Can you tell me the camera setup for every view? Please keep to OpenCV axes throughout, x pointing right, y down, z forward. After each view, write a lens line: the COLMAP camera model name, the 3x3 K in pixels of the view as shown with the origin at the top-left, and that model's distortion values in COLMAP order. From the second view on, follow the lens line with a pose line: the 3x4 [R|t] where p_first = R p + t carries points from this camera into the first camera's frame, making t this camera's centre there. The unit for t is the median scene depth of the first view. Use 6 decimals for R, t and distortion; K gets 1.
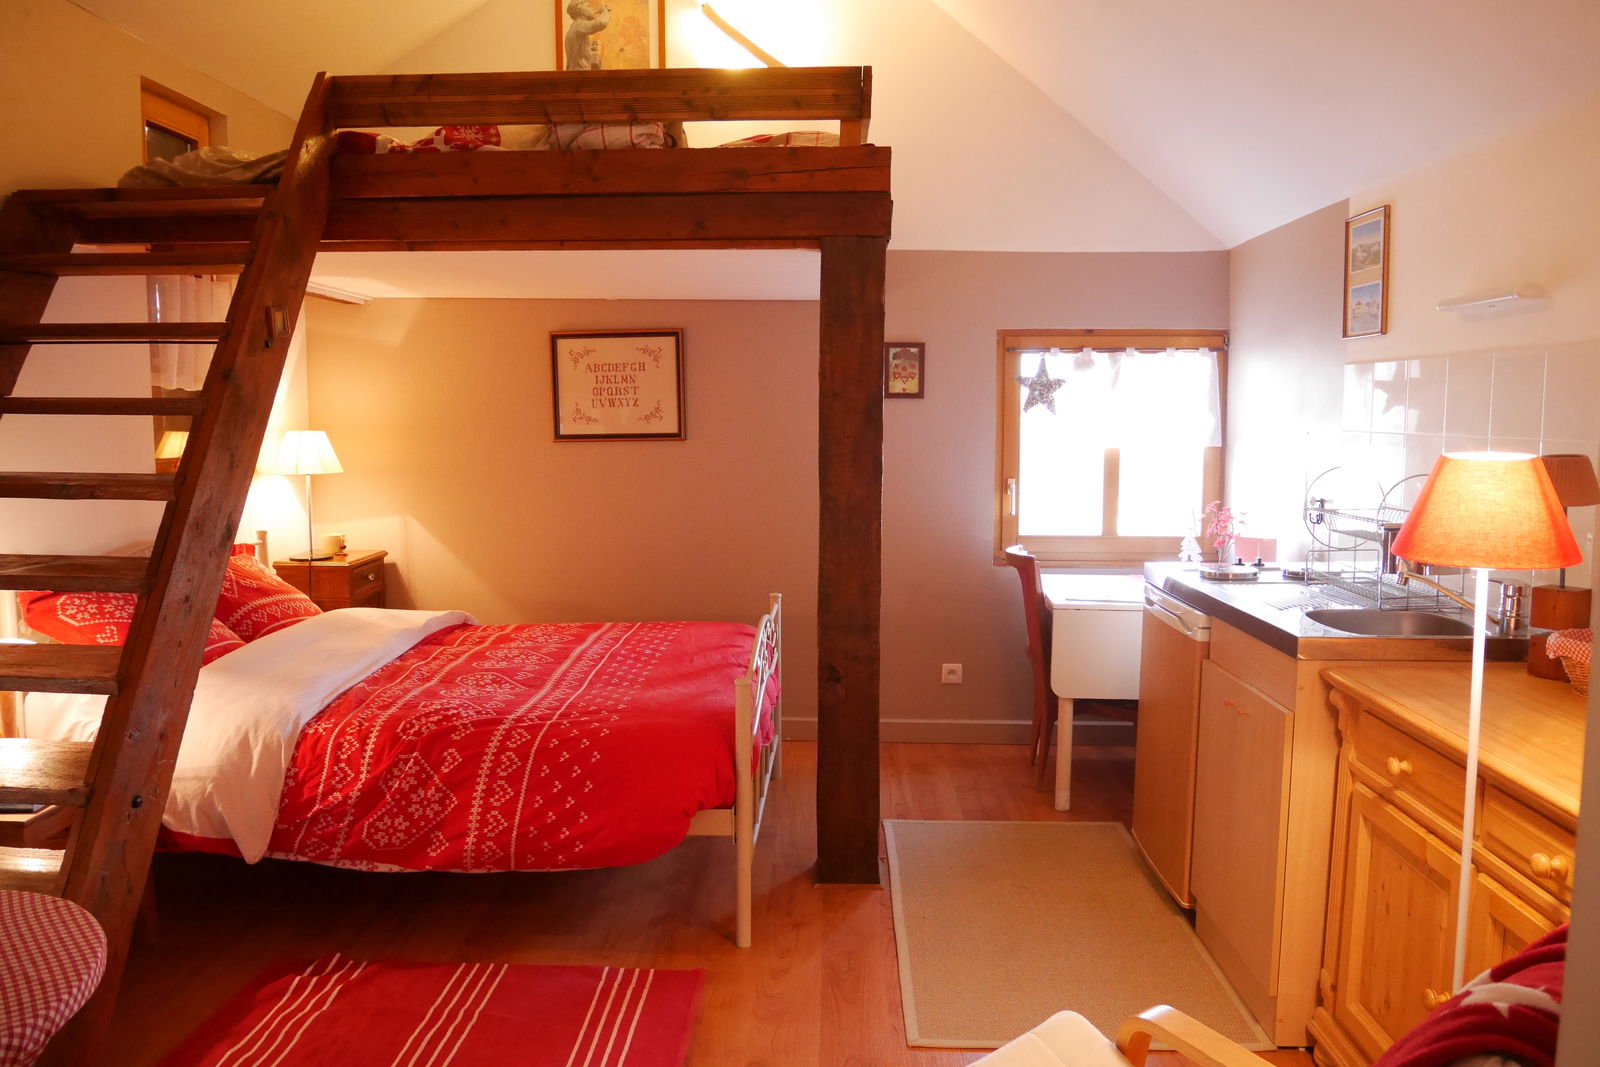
lens RADIAL K [[1147.6, 0, 800.0], [0, 1147.6, 533.5], [0, 0, 1]] dist [-0.066832, 0.005616]
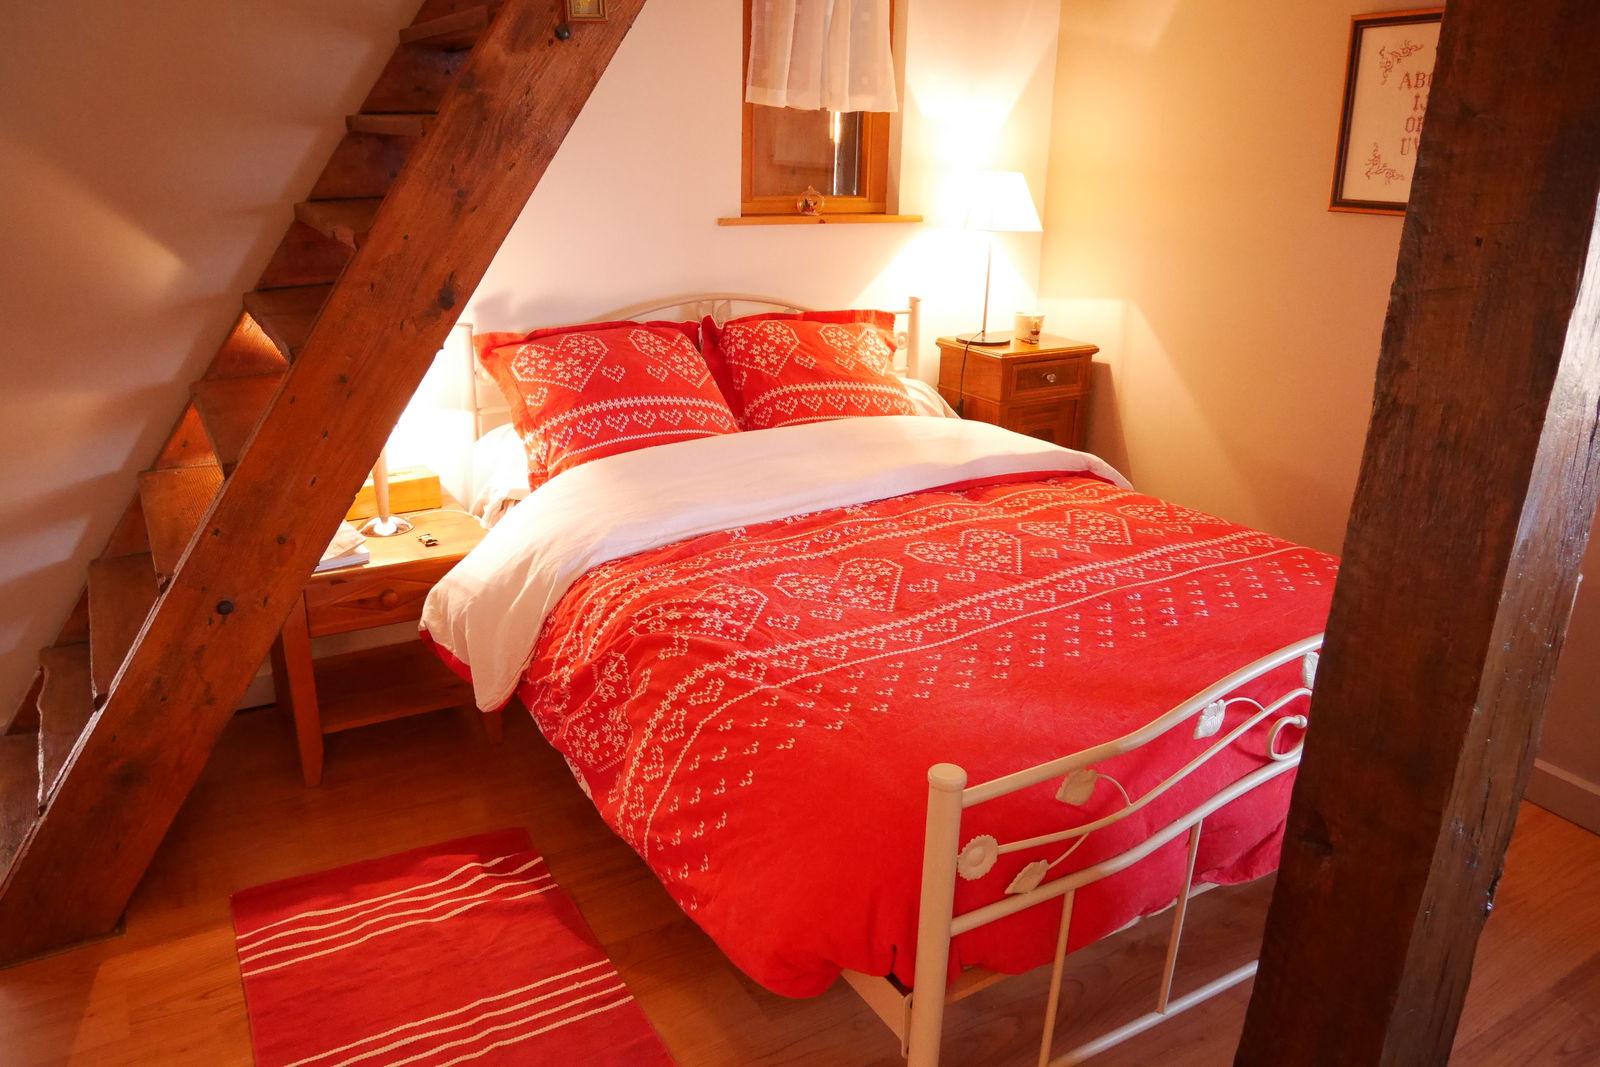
lens RADIAL K [[1147.6, 0, 800.0], [0, 1147.6, 533.5], [0, 0, 1]] dist [-0.066832, 0.005616]
pose [[0.537022, 0.286618, -0.793384, 0.240137], [-0.110828, 0.956329, 0.270467, -0.074368], [0.836256, -0.057317, 0.545335, 0.695531]]
